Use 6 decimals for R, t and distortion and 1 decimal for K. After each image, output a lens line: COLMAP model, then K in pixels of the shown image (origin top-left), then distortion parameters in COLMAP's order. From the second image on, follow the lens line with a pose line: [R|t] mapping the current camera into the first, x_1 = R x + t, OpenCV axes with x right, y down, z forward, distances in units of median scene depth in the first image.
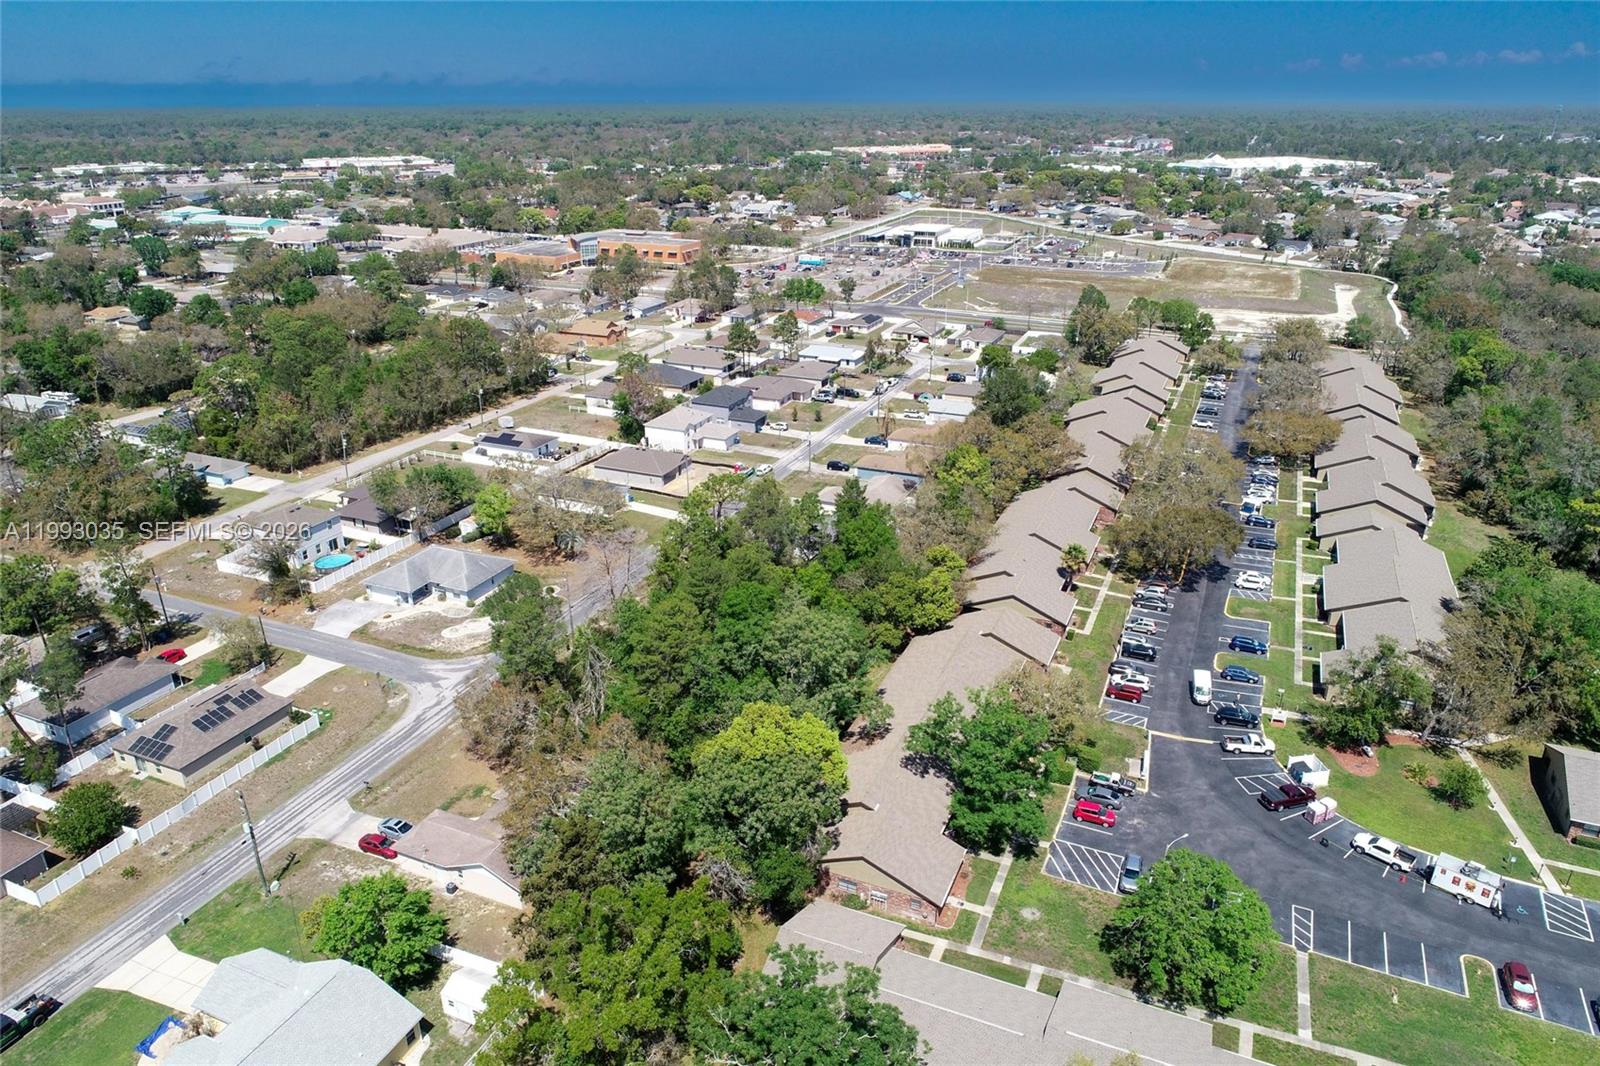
lens RADIAL K [[1074.2, 0, 800.0], [0, 1074.2, 533.0], [0, 0, 1]] dist [0.000042, -0.000818]
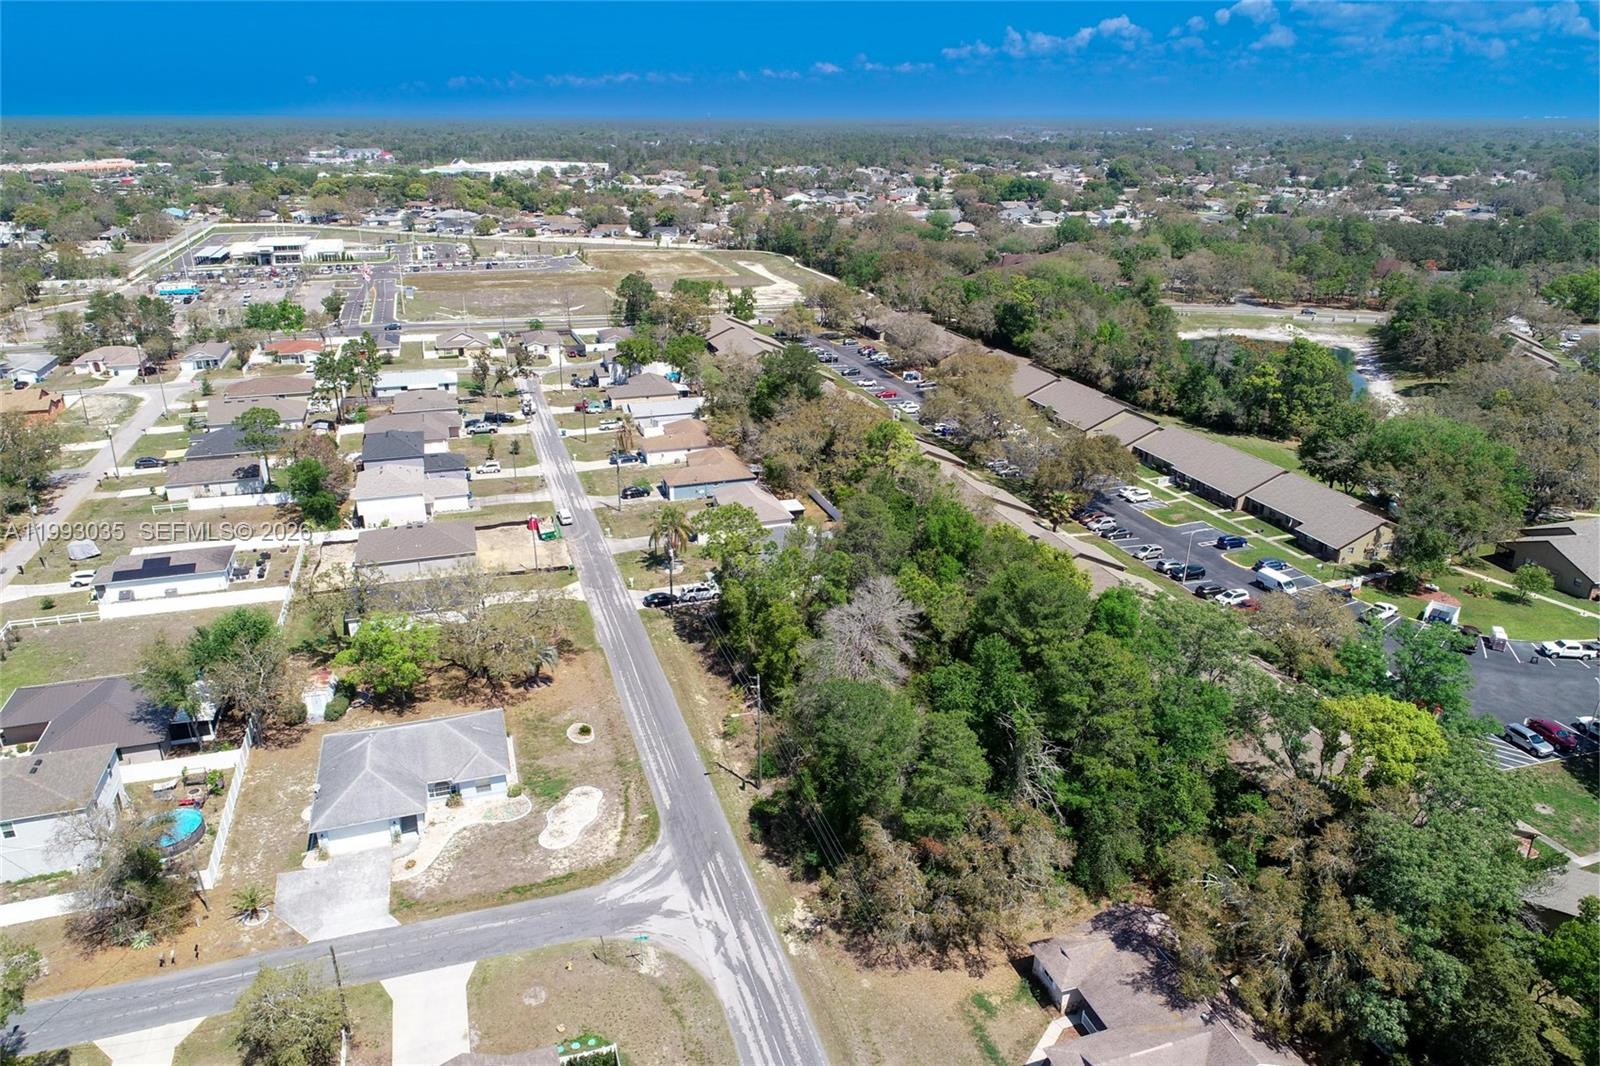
lens RADIAL K [[1083.6, 0, 800.0], [0, 1083.6, 533.0], [0, 0, 1]] dist [0.001831, -0.002974]
pose [[0.749808, -0.238672, 0.617110, -0.359272], [0.248783, 0.965931, 0.071302, -0.055602], [-0.613103, 0.100064, 0.783640, 0.258500]]
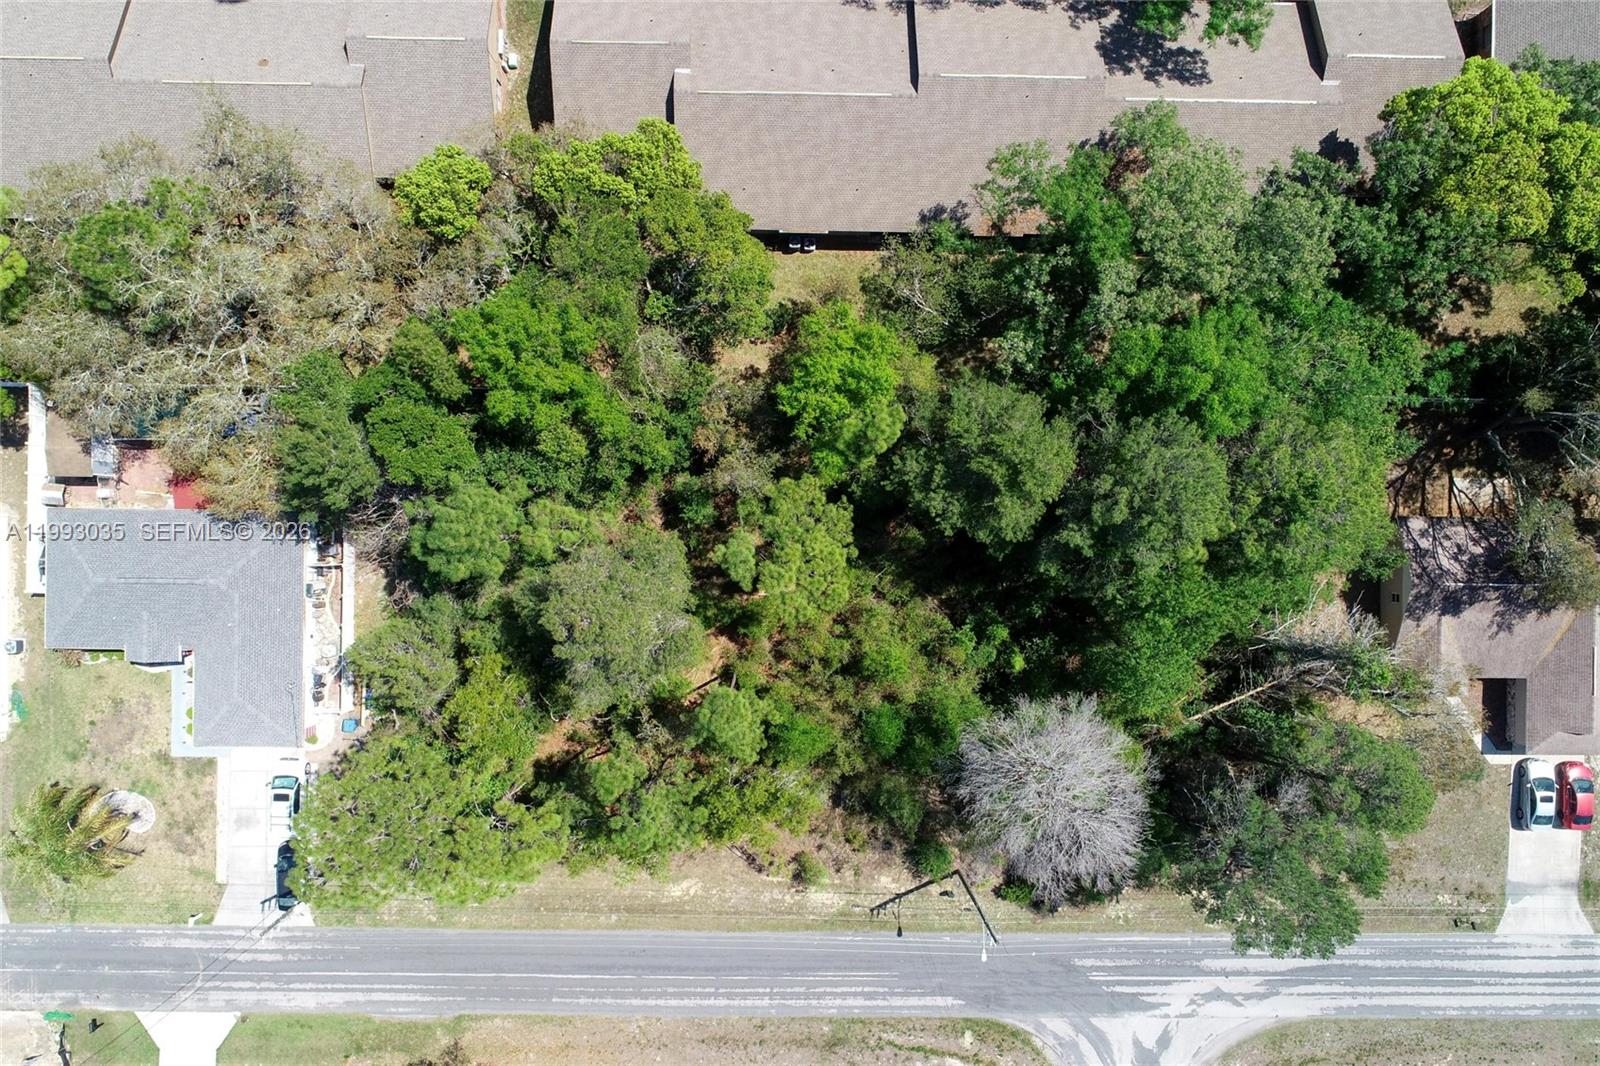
lens RADIAL K [[1074.2, 0, 800.0], [0, 1074.2, 533.0], [0, 0, 1]] dist [0.000042, -0.000818]
pose [[-0.386135, -0.922343, -0.013571, -0.019094], [0.332640, -0.152950, 0.930568, -0.214924], [-0.860378, 0.354811, 0.365867, 0.509338]]
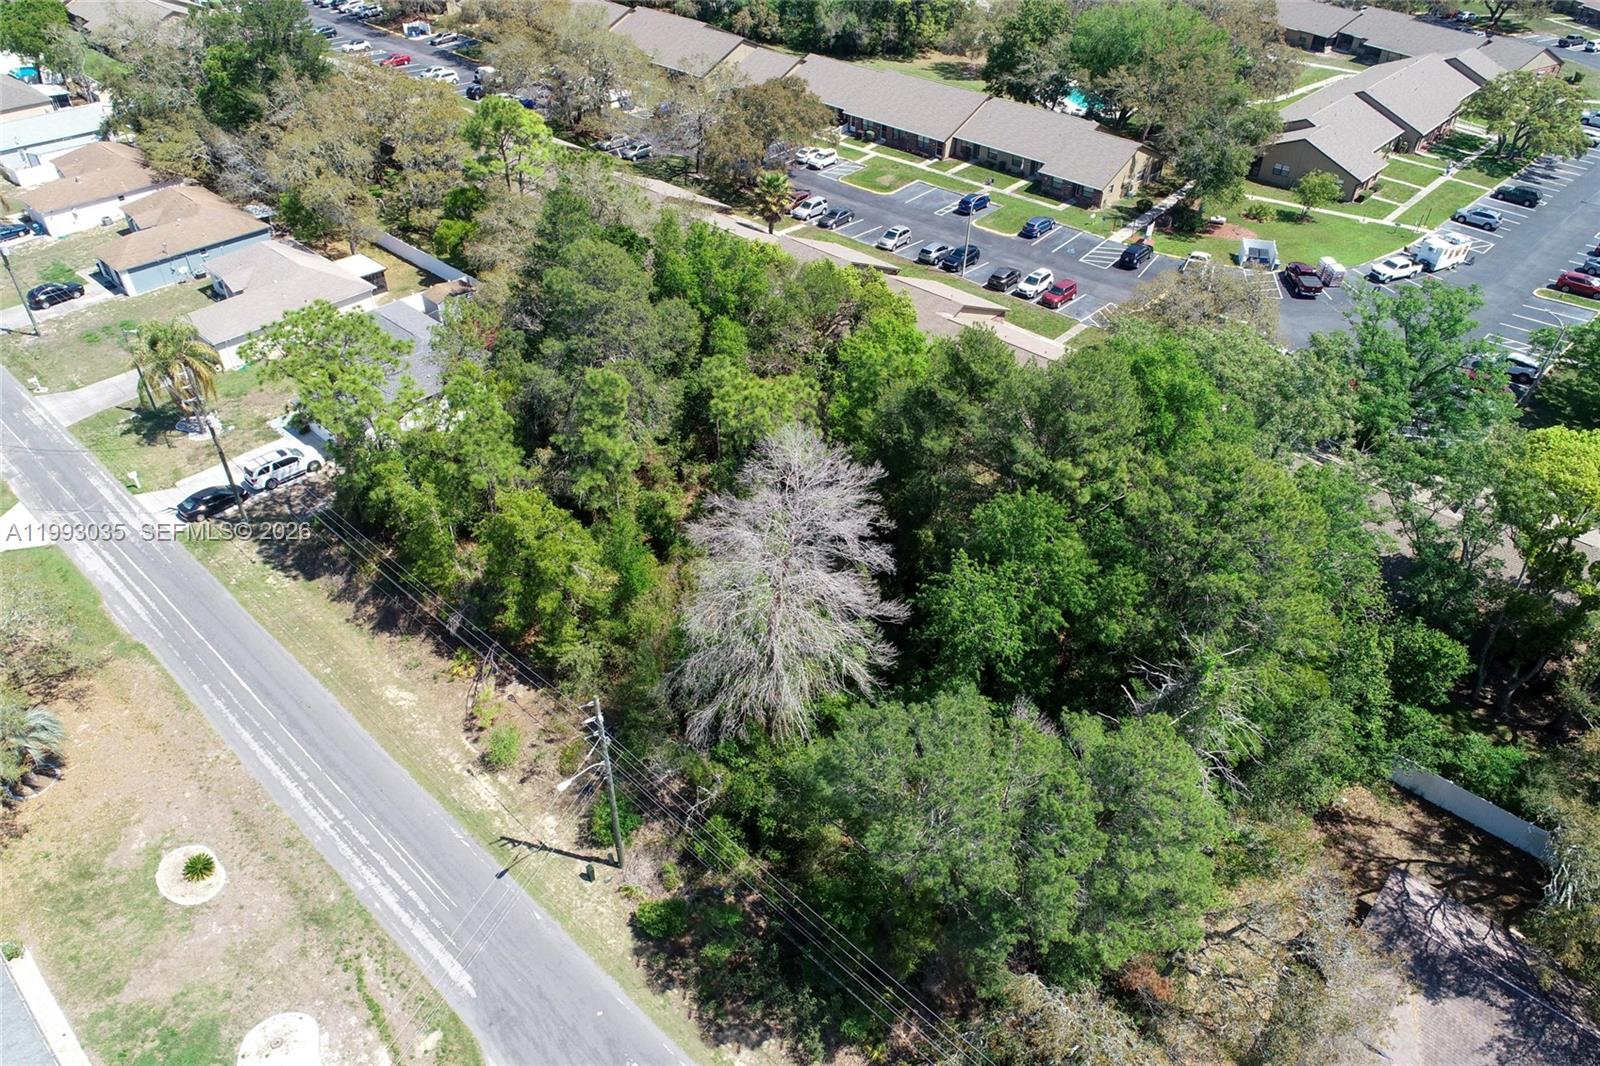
lens RADIAL K [[1074.2, 0, 800.0], [0, 1074.2, 533.0], [0, 0, 1]] dist [0.000042, -0.000818]
pose [[0.333388, -0.579352, 0.743776, -0.243811], [0.347578, 0.808869, 0.474257, -0.080445], [-0.876380, 0.100409, 0.471038, 0.470854]]
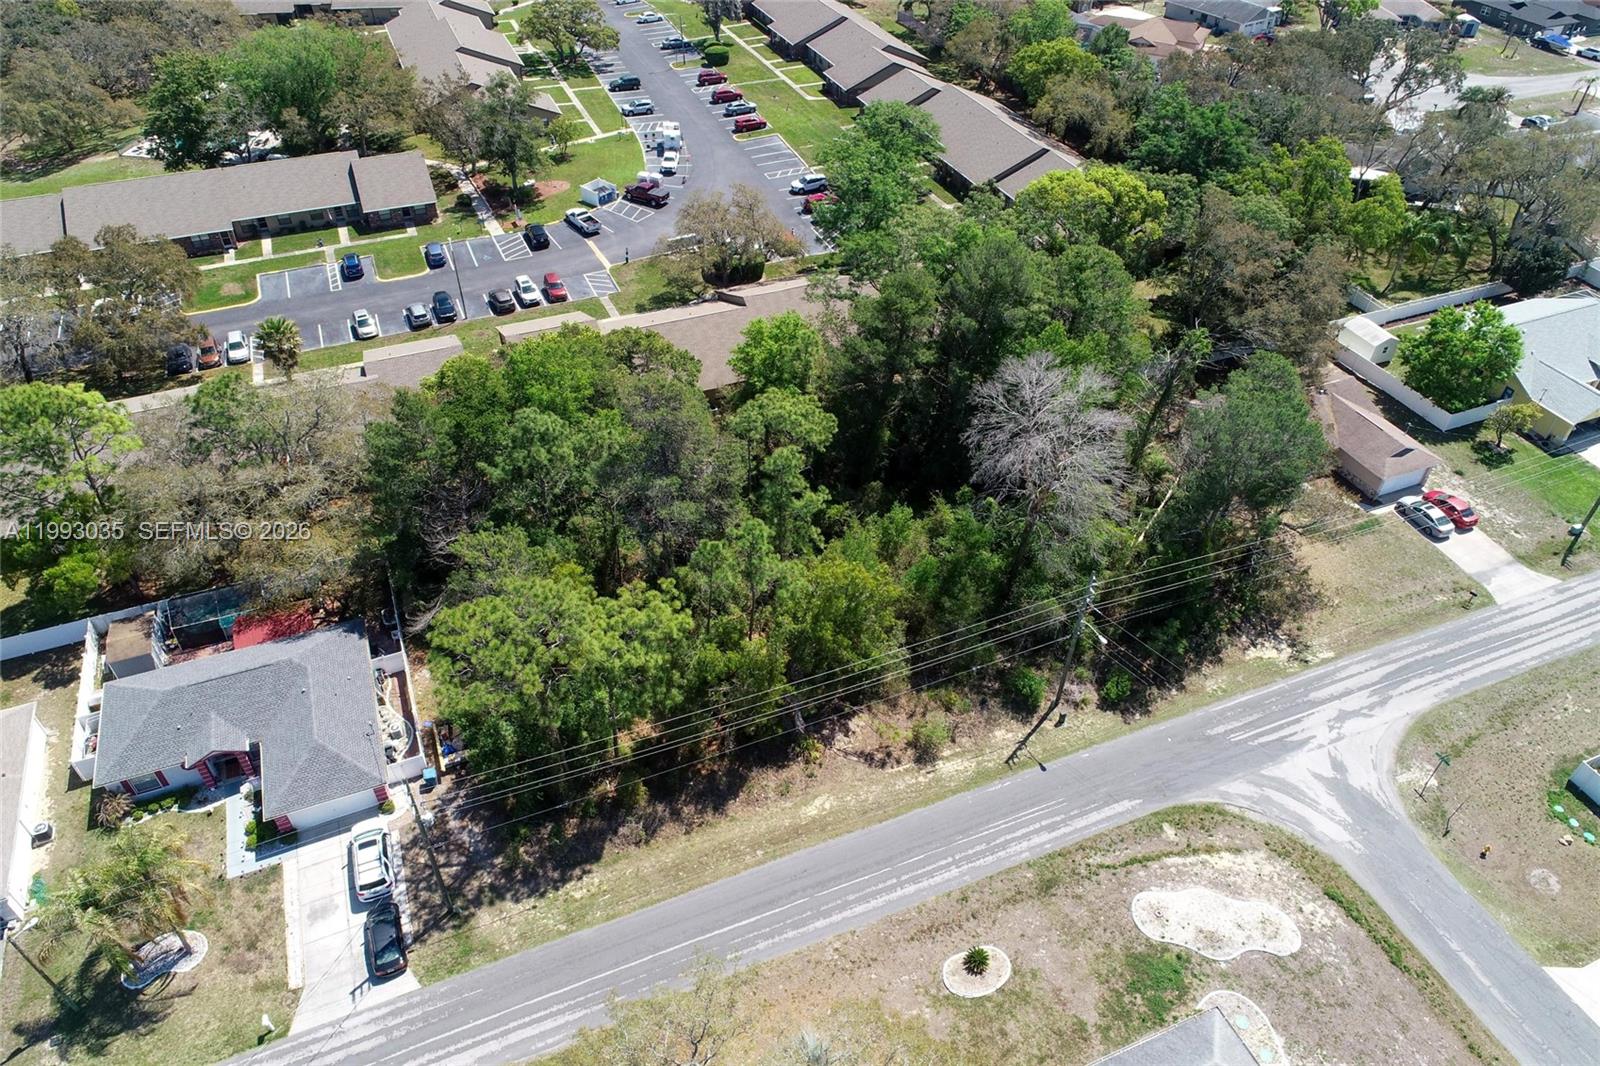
lens RADIAL K [[1074.2, 0, 800.0], [0, 1074.2, 533.0], [0, 0, 1]] dist [0.000042, -0.000818]
pose [[-0.717781, -0.462201, 0.520731, -0.215298], [0.253882, 0.522655, 0.813864, -0.228586], [-0.648332, 0.716381, -0.257807, 0.709997]]
